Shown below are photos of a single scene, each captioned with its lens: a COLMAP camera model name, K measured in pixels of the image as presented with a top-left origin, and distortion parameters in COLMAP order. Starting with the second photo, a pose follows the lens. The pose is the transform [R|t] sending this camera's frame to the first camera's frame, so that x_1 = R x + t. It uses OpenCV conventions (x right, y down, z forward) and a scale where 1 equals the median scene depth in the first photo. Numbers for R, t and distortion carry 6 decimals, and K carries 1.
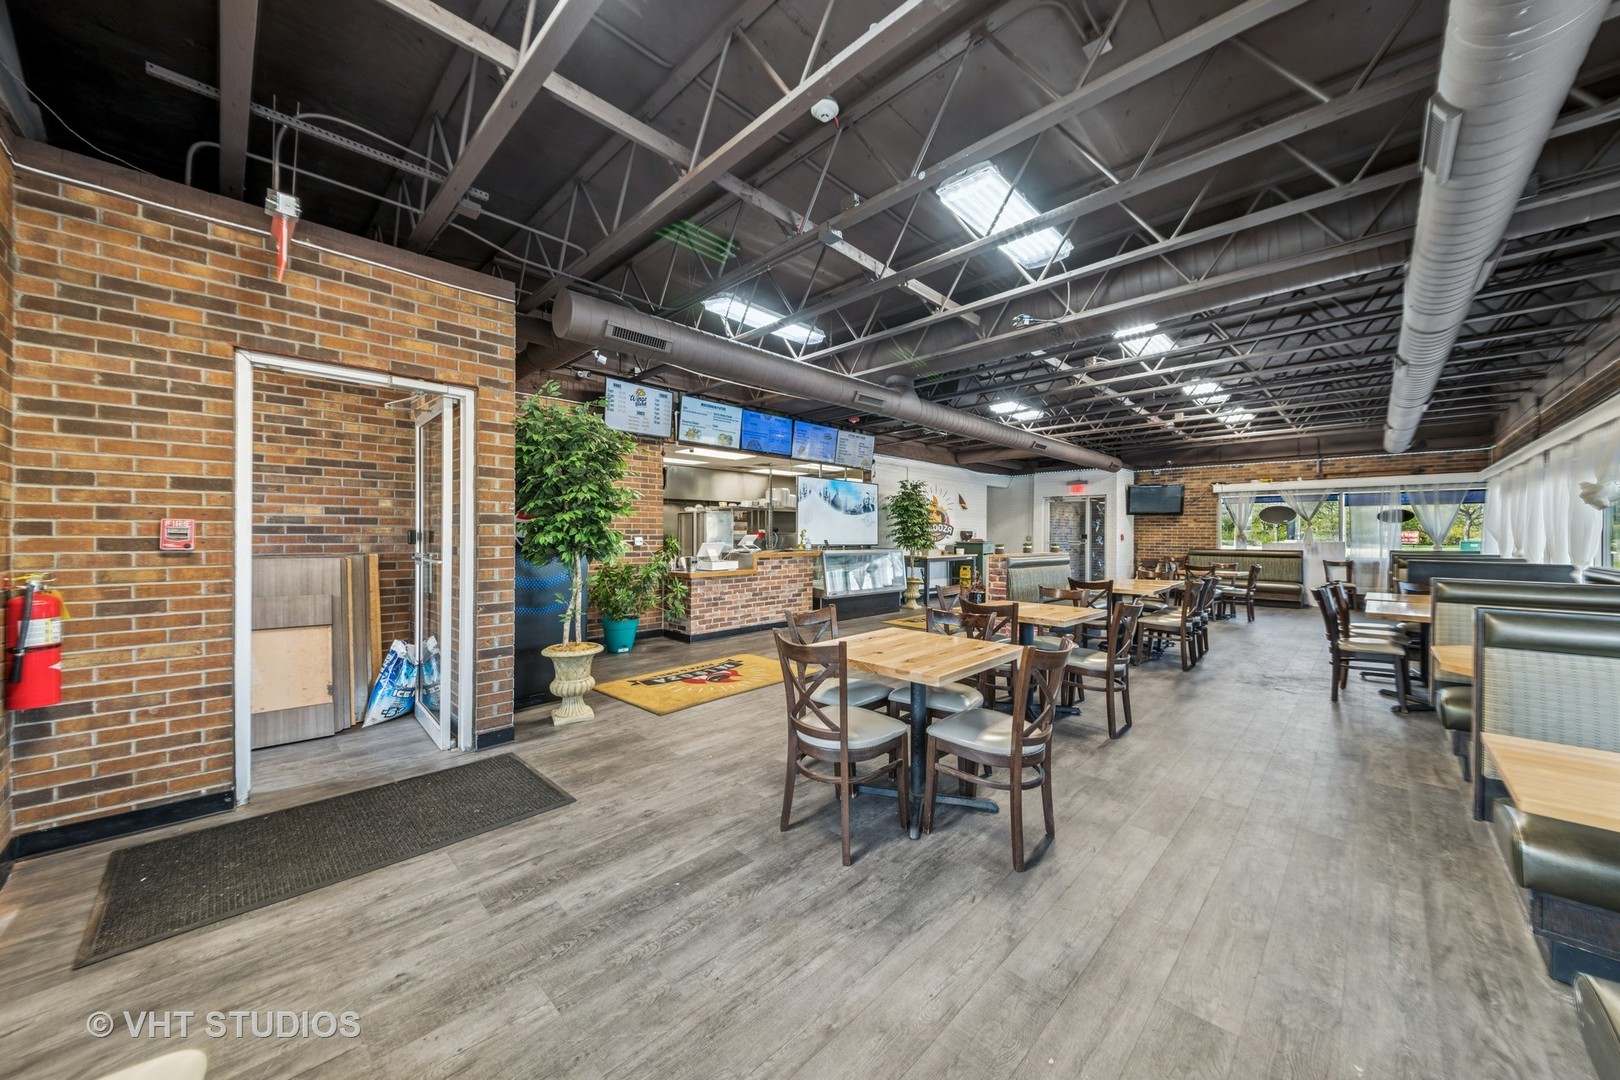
lens RADIAL K [[580.3, 0, 809.9], [0, 580.3, 543.9], [0, 0, 1]] dist [0.000652, -0.000516]
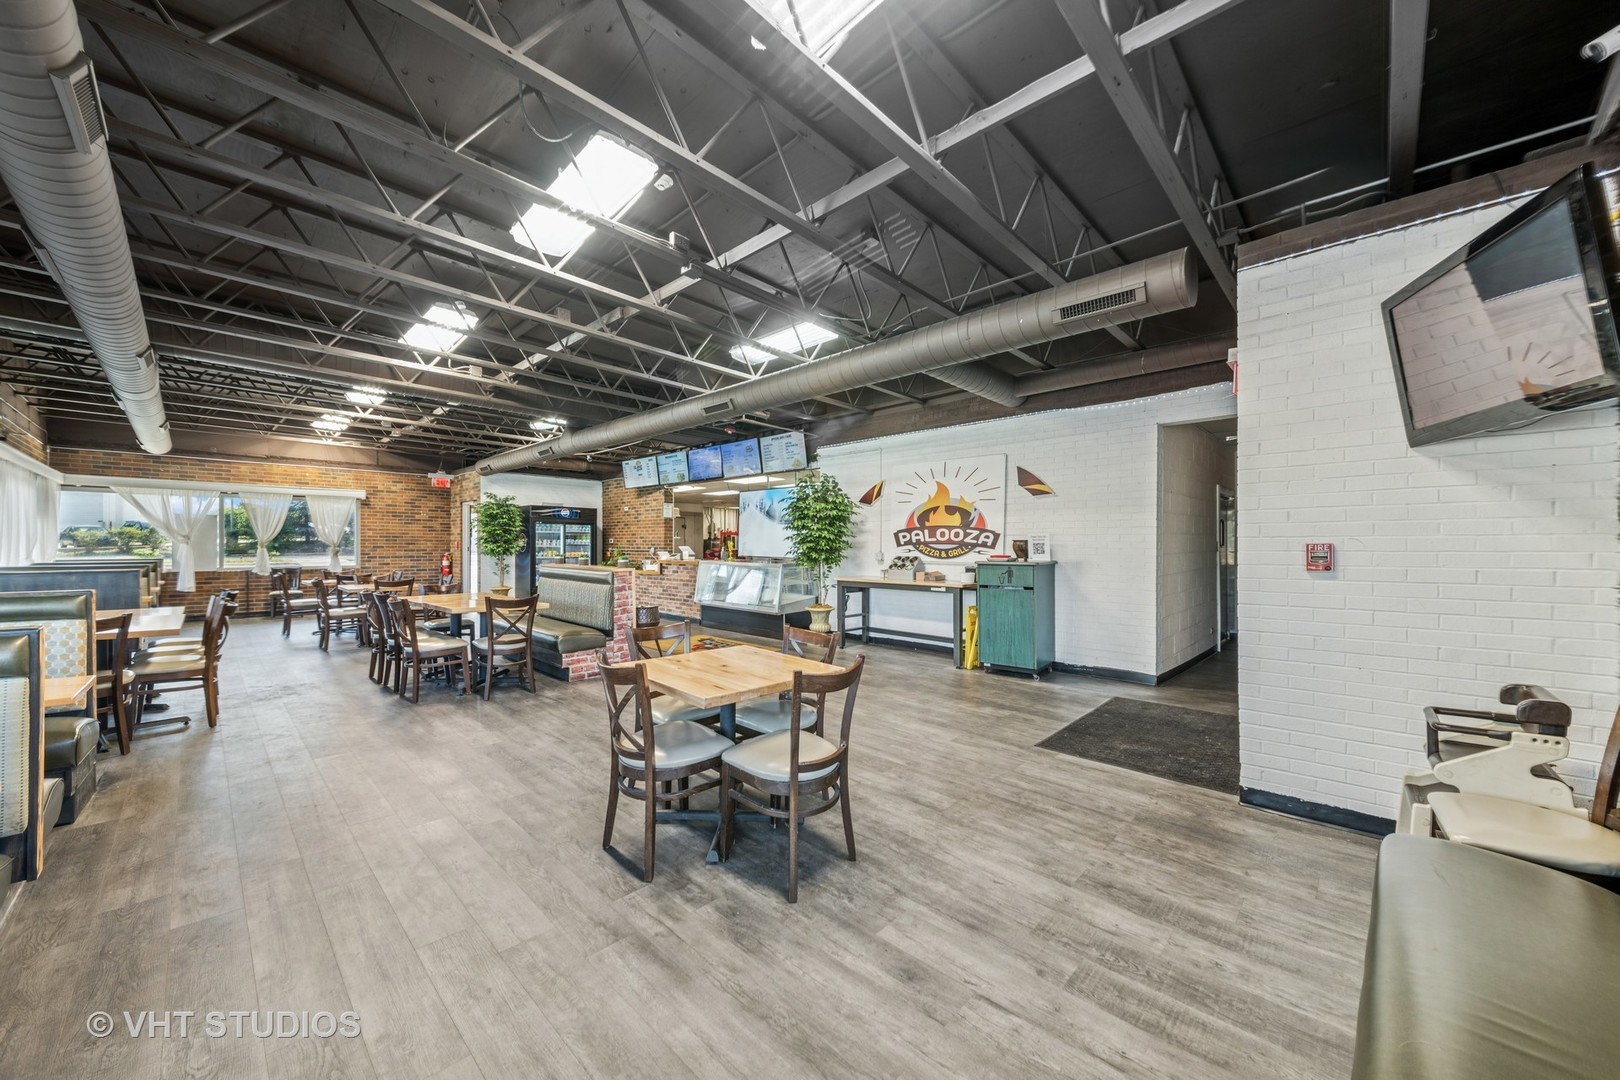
lens RADIAL K [[588.7, 0, 810.2], [0, 588.7, 536.2], [0, 0, 1]] dist [0.000229, -0.000011]
pose [[-0.007170, -0.000855, -0.999974, 0.883841], [-0.003796, 0.999992, -0.000828, -0.027563], [0.999967, 0.003790, -0.007174, 0.932524]]
